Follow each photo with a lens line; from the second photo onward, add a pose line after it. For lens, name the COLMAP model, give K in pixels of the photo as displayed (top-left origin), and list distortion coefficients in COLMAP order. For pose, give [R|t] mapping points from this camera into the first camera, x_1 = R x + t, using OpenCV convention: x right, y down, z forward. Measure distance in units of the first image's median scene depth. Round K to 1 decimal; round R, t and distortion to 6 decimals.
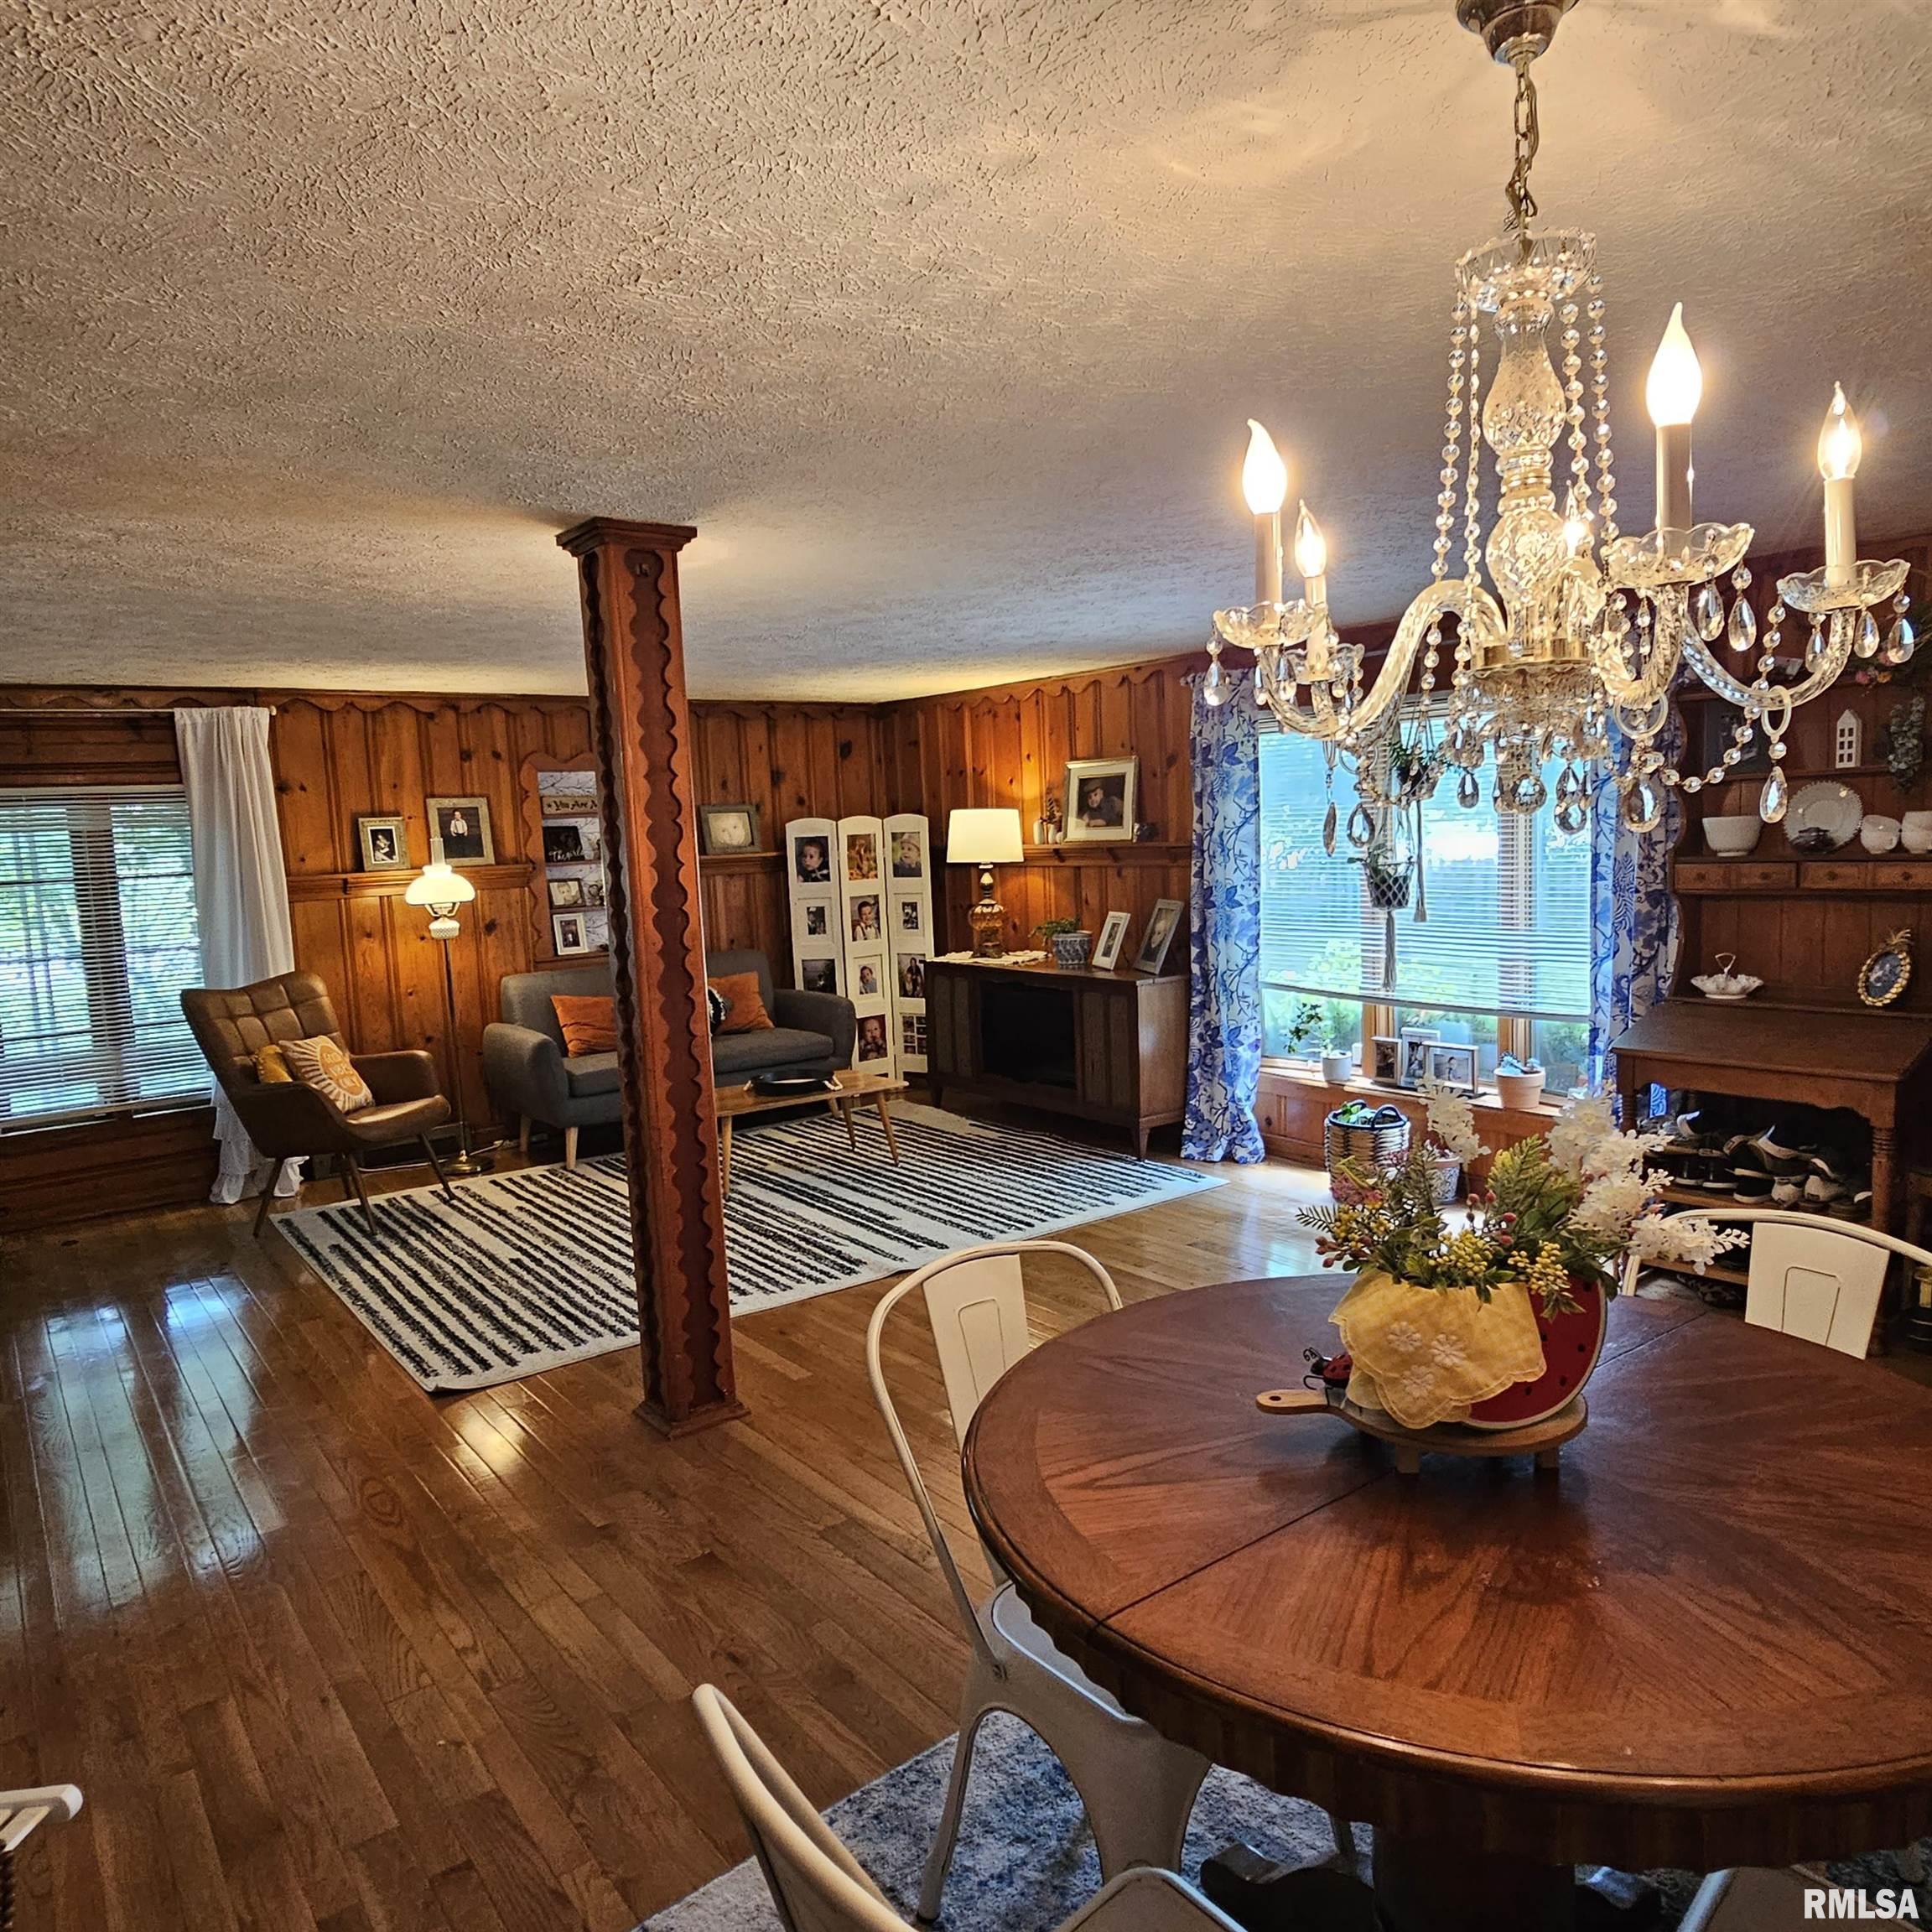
lens RADIAL K [[1342.0, 0, 962.5], [0, 1342.0, 969.4], [0, 0, 1]] dist [0.003878, 0.009266]
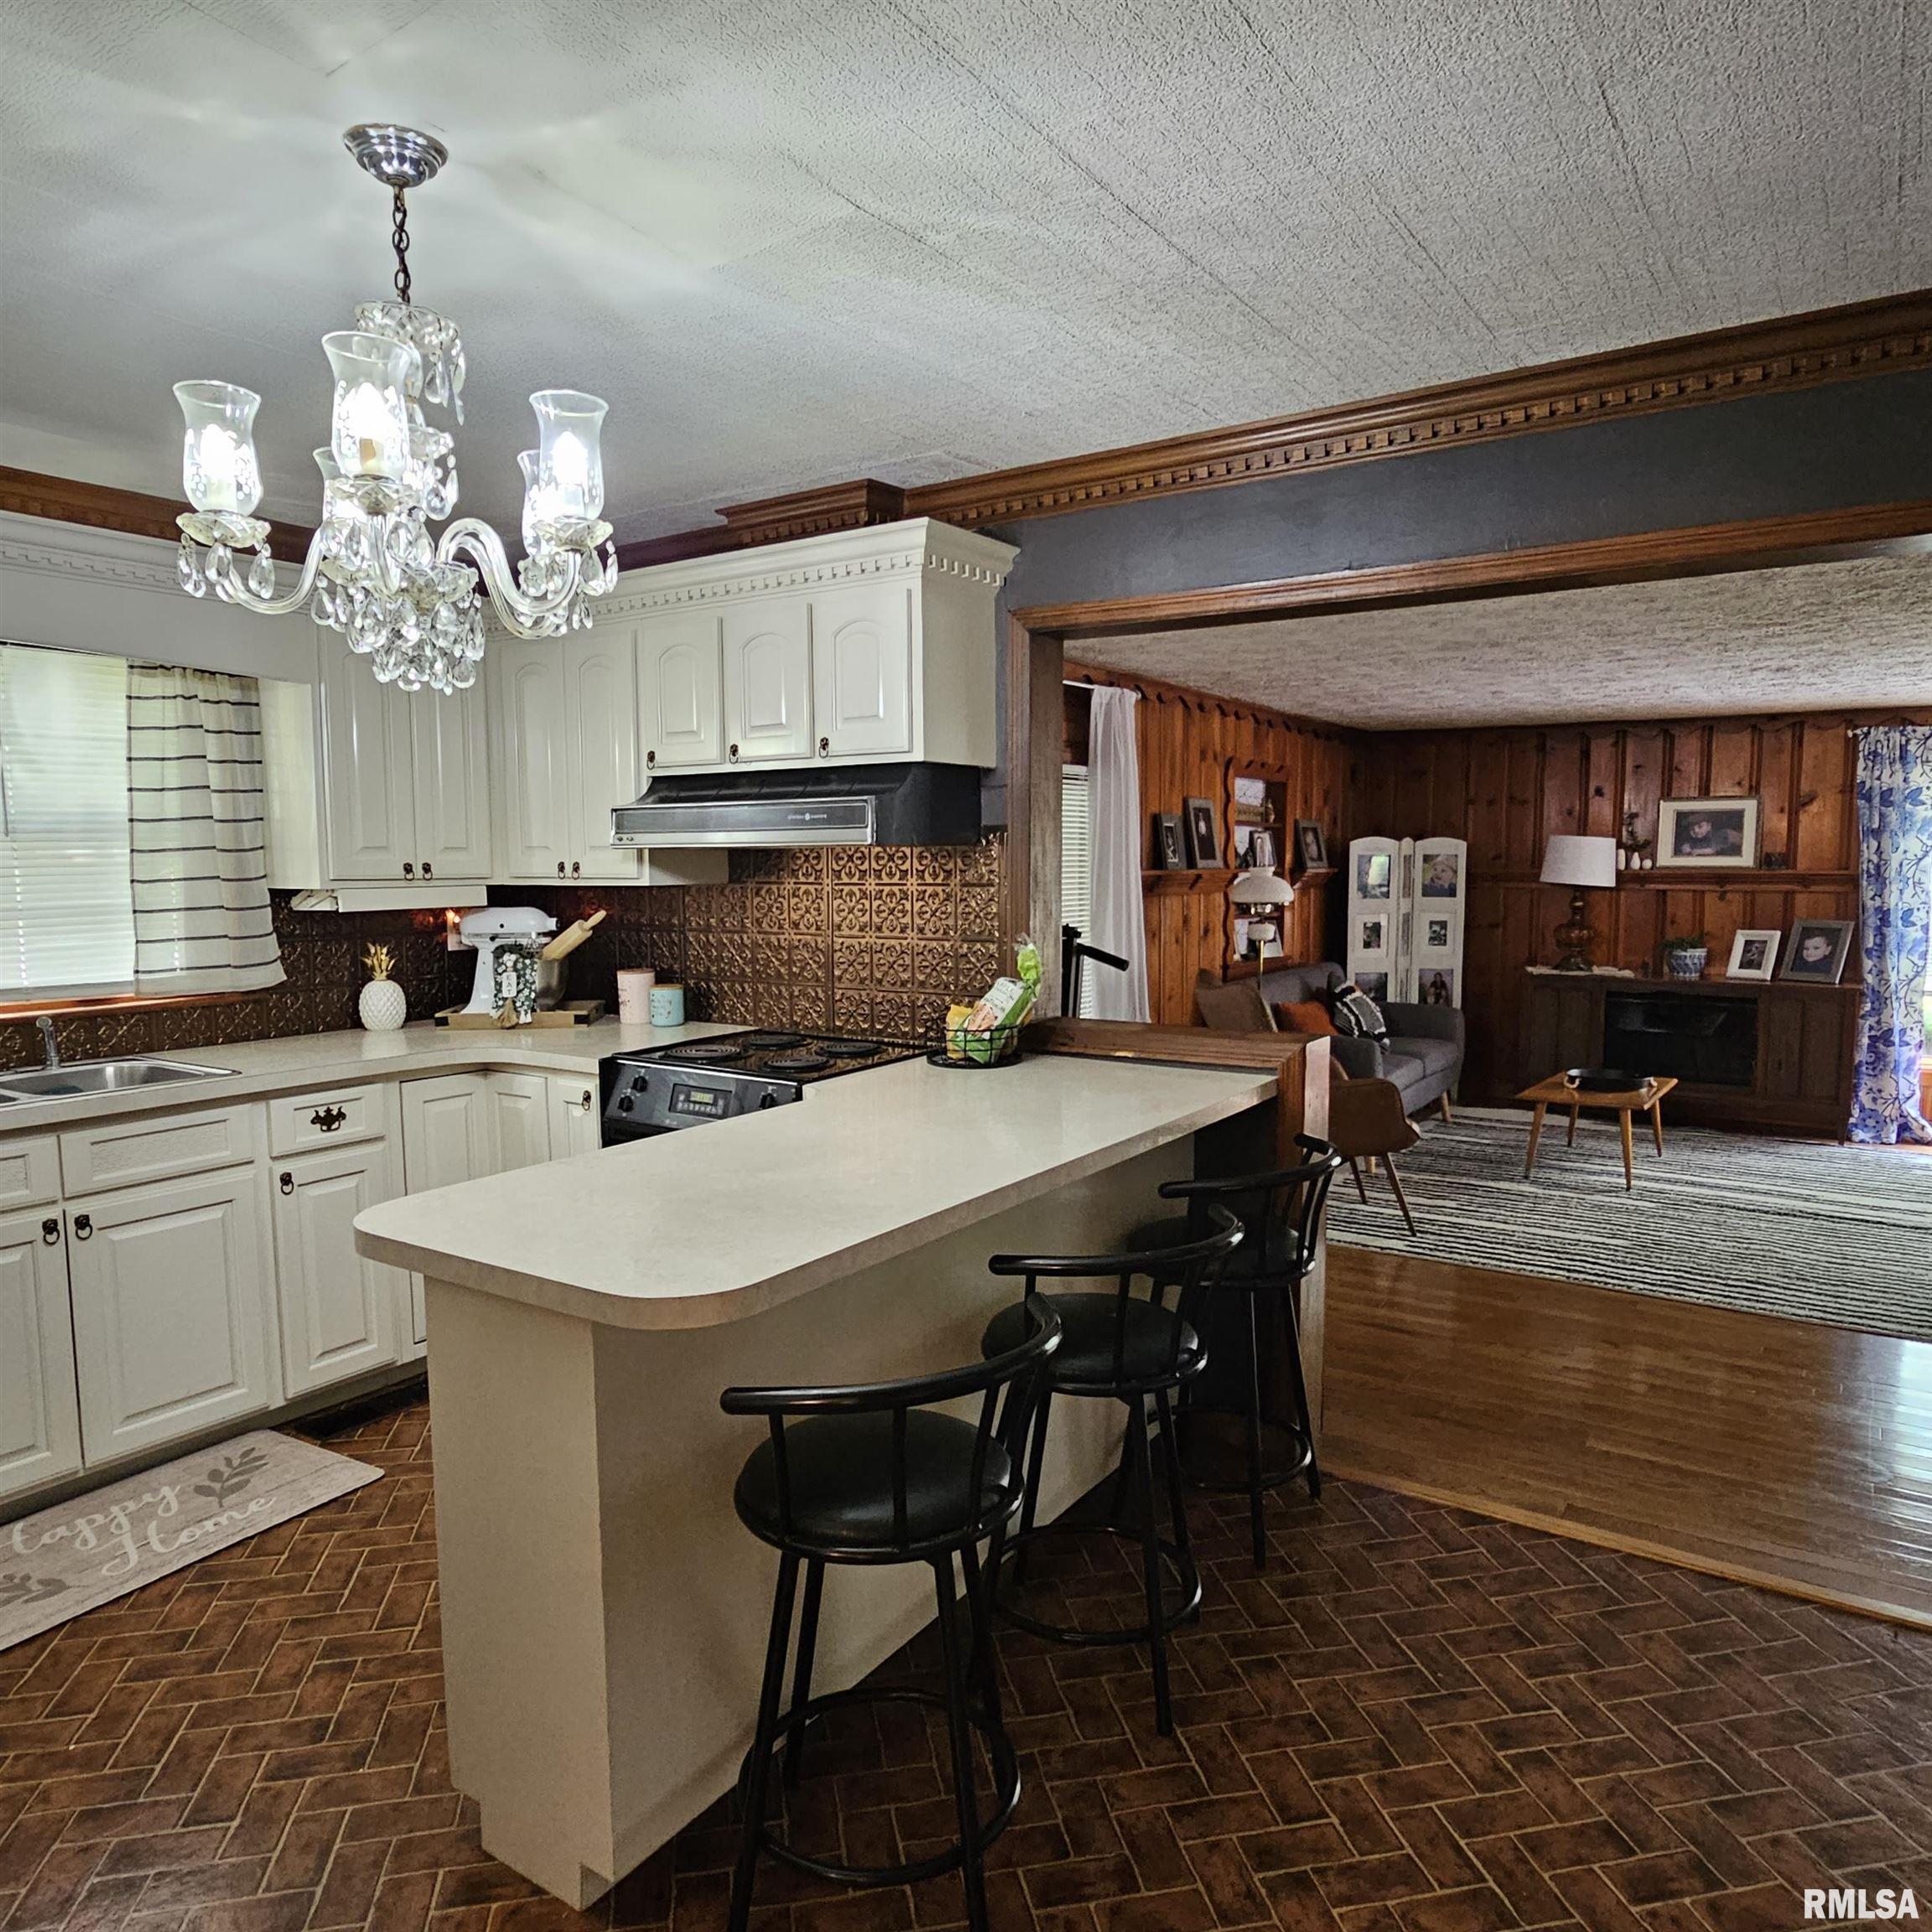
lens RADIAL K [[1342.0, 0, 970.7], [0, 1342.0, 984.0], [0, 0, 1]] dist [0.003878, 0.009266]
pose [[0.942273, 0.011254, 0.334656, -0.884481], [-0.003321, 0.999700, -0.024268, 0.032208], [-0.334829, 0.021755, 0.942028, 0.147306]]
